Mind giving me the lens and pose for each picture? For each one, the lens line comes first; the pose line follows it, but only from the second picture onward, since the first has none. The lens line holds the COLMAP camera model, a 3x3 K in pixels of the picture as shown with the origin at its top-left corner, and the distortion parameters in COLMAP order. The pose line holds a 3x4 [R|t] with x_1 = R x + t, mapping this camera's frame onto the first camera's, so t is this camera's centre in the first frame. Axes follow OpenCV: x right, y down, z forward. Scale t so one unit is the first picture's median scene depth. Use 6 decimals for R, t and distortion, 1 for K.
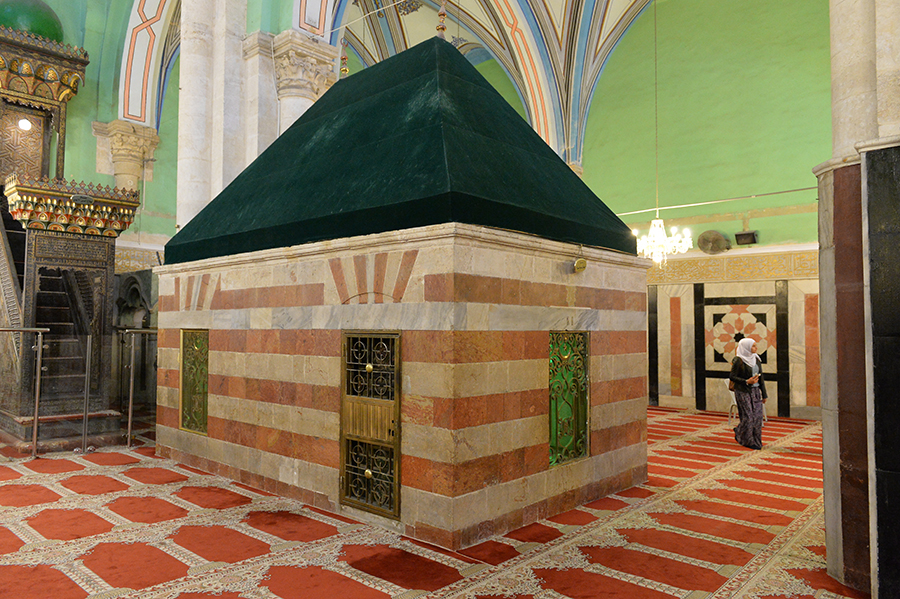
lens RADIAL K [[623.1, 0, 449.4], [0, 623.1, 297.9], [0, 0, 1]] dist [-0.011443, -0.000888]
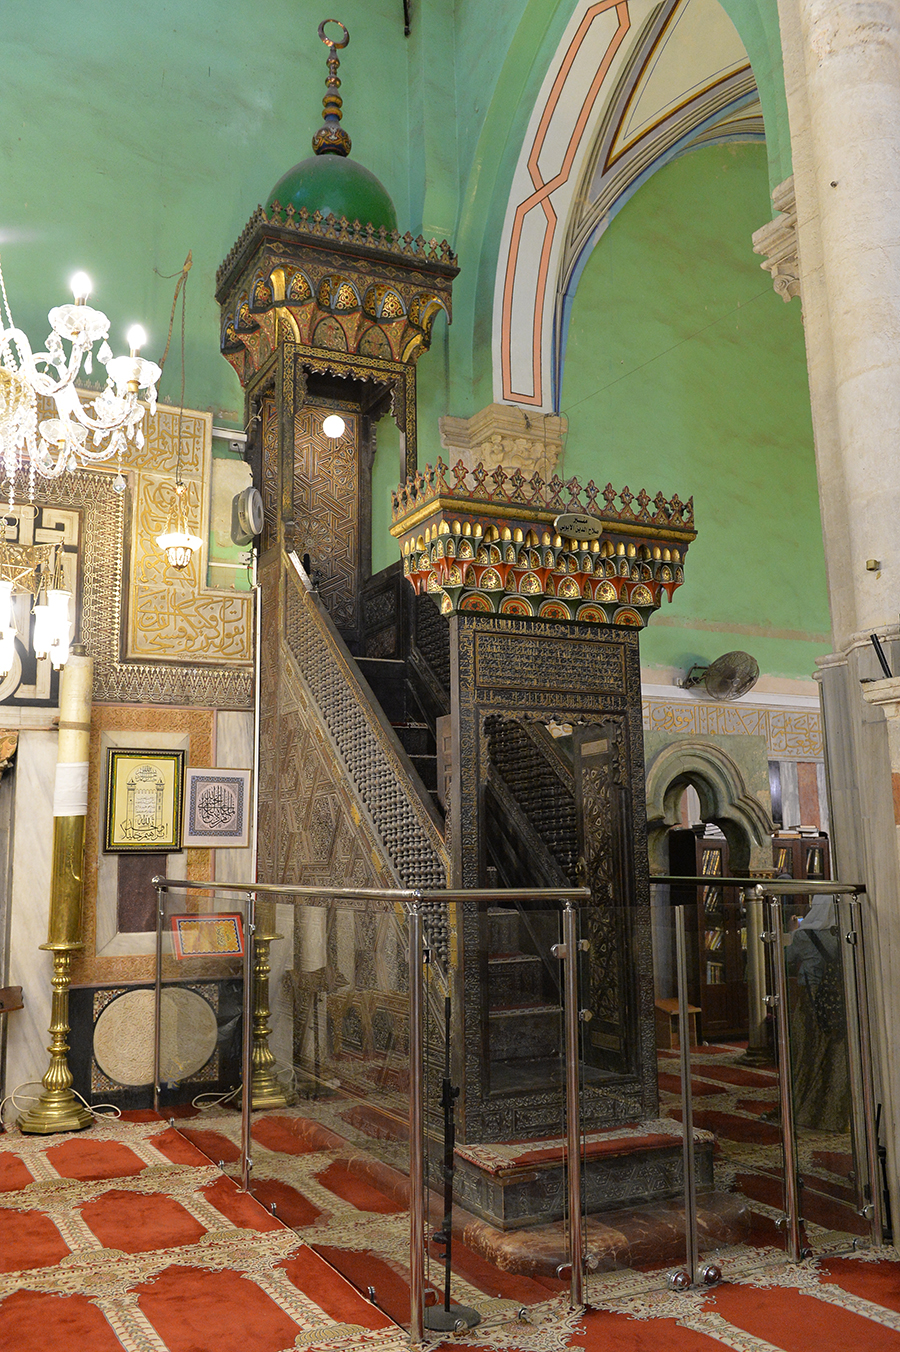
lens RADIAL K [[1150.4, 0, 450.8], [0, 1150.4, 668.7], [0, 0, 1]] dist [-0.027132, -0.020094]
pose [[0.931995, -0.078918, -0.353776, -0.404924], [0.038791, 0.992121, -0.119124, 0.002928], [0.360390, 0.097299, 0.927713, 0.331515]]
